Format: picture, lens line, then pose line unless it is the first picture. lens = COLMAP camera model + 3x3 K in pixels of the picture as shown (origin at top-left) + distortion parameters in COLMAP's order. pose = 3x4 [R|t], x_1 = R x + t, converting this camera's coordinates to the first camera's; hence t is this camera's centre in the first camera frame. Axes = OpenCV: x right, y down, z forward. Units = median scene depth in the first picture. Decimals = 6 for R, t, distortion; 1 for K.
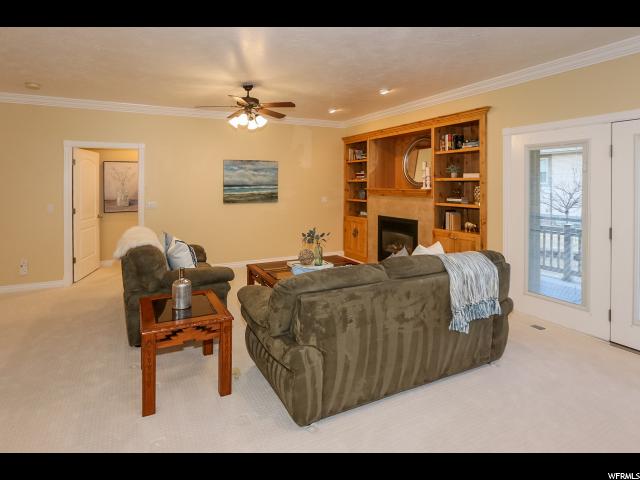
lens RADIAL K [[325.7, 0, 318.0], [0, 325.7, 223.2], [0, 0, 1]] dist [0.000552, 0.000239]
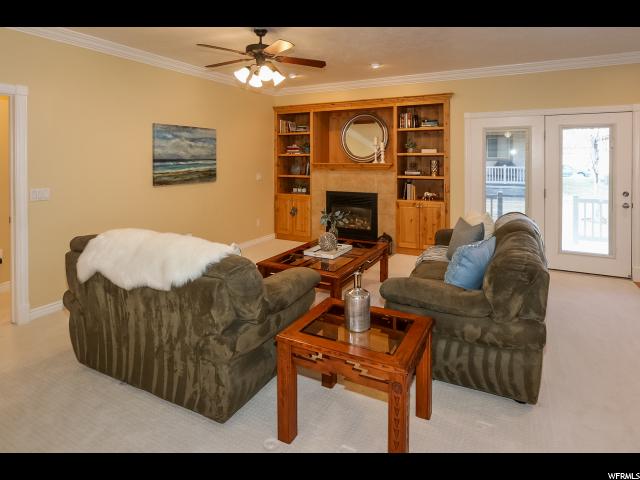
lens RADIAL K [[333.9, 0, 340.4], [0, 333.9, 196.6], [0, 0, 1]] dist [-0.001041, 0.000197]
pose [[0.812644, -0.064606, 0.579168, -0.382316], [0.069664, 0.997479, 0.013521, -0.019484], [-0.578581, 0.029359, 0.815096, 0.184779]]
